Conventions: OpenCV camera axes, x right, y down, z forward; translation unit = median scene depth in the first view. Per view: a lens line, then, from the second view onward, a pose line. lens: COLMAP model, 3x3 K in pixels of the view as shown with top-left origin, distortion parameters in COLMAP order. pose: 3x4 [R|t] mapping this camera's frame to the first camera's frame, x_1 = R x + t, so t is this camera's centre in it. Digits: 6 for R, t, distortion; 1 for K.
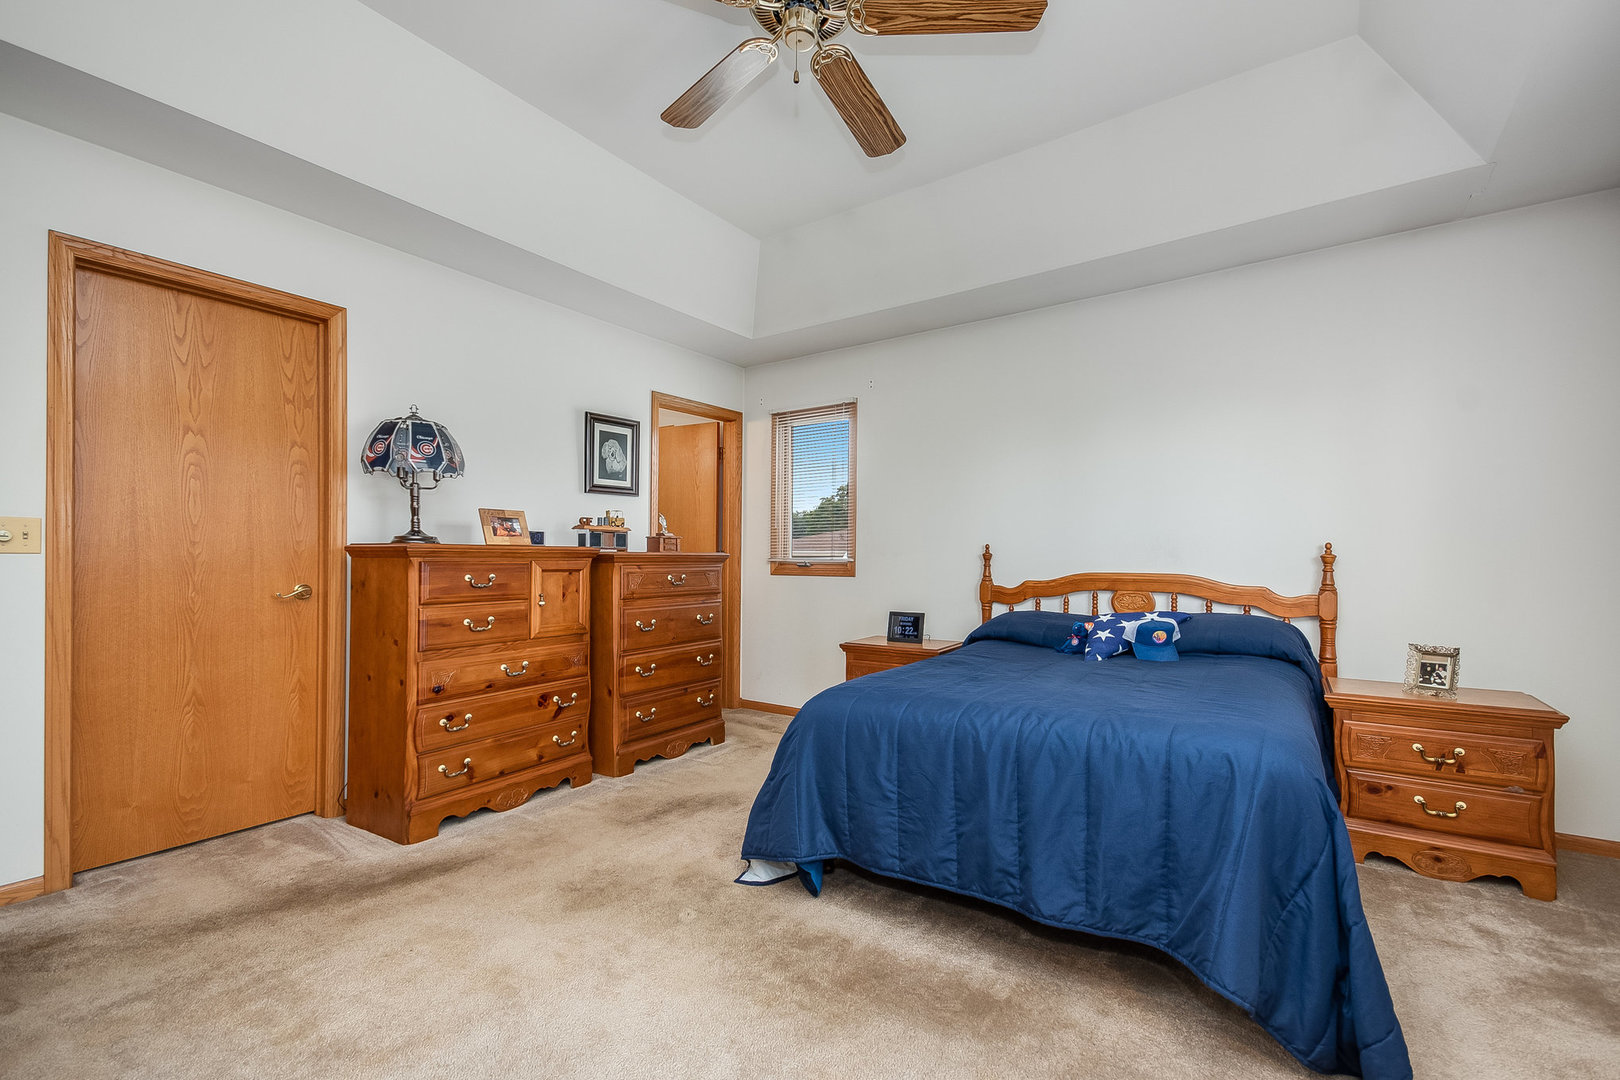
lens RADIAL K [[718.4, 0, 811.0], [0, 718.4, 567.1], [0, 0, 1]] dist [0.016030, -0.000041]
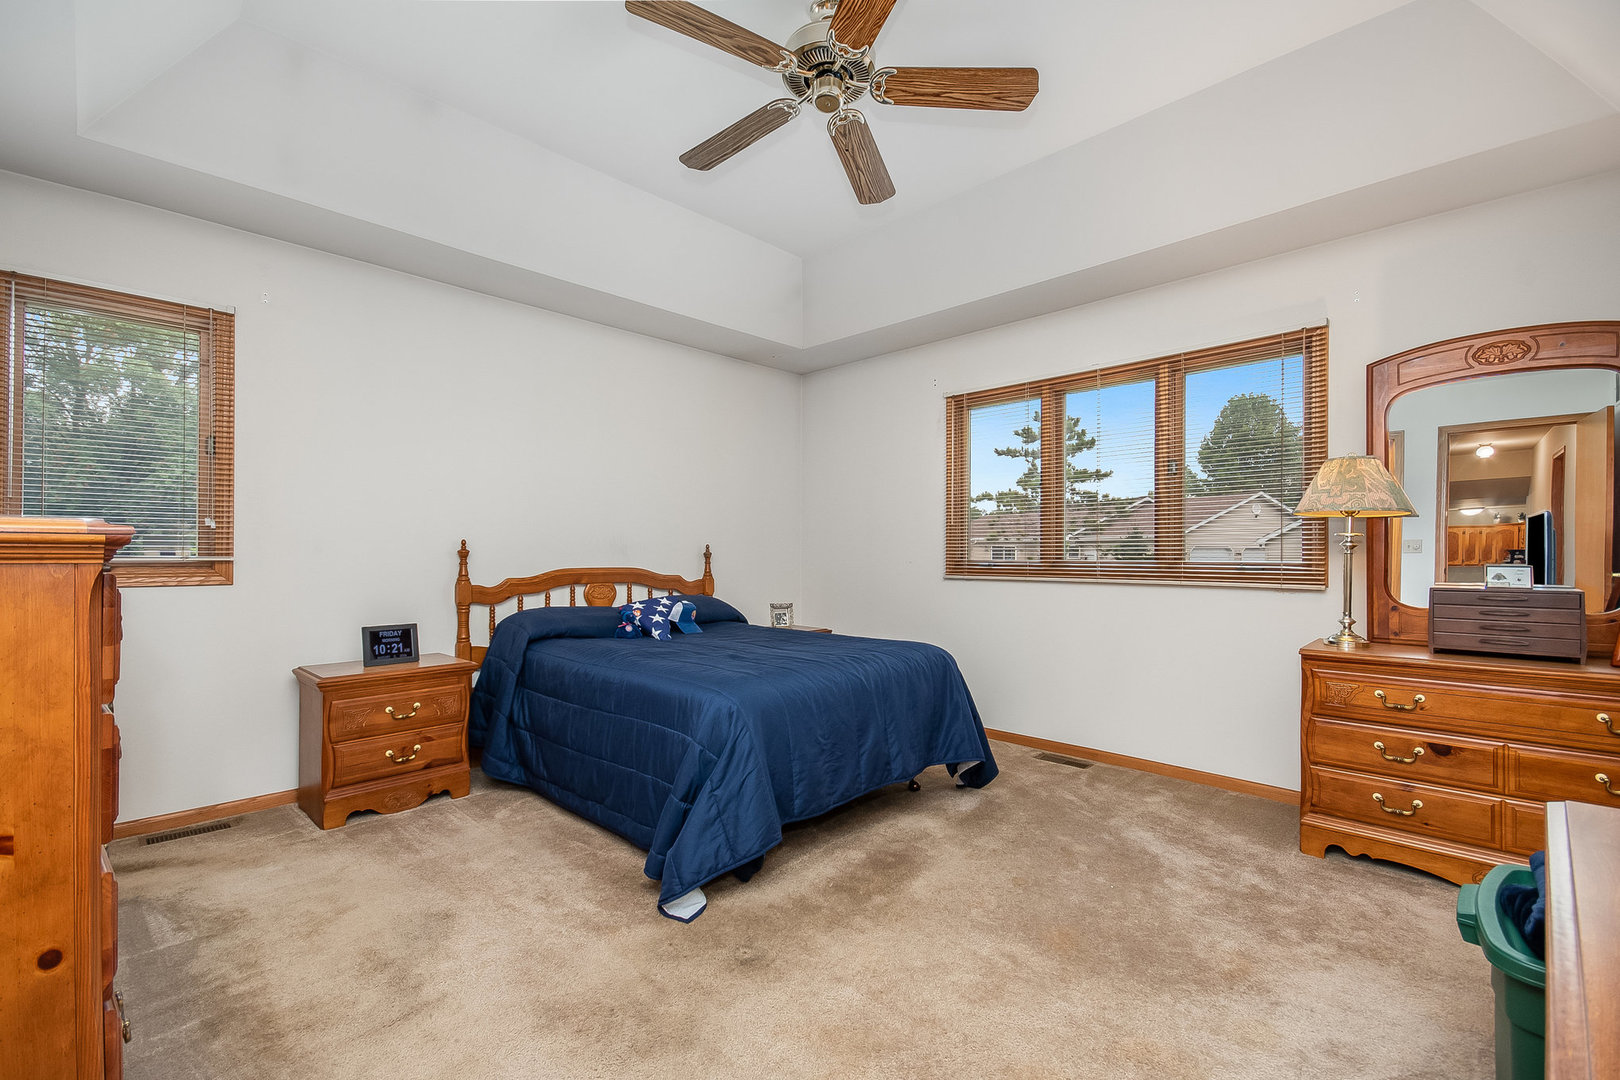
lens RADIAL K [[681.6, 0, 808.1], [0, 681.6, 563.5], [0, 0, 1]] dist [0.000727, -0.000018]
pose [[0.163915, -0.016885, 0.986330, -0.542606], [0.011470, 0.999819, 0.015209, -0.010566], [-0.986408, 0.008821, 0.164079, 0.449565]]
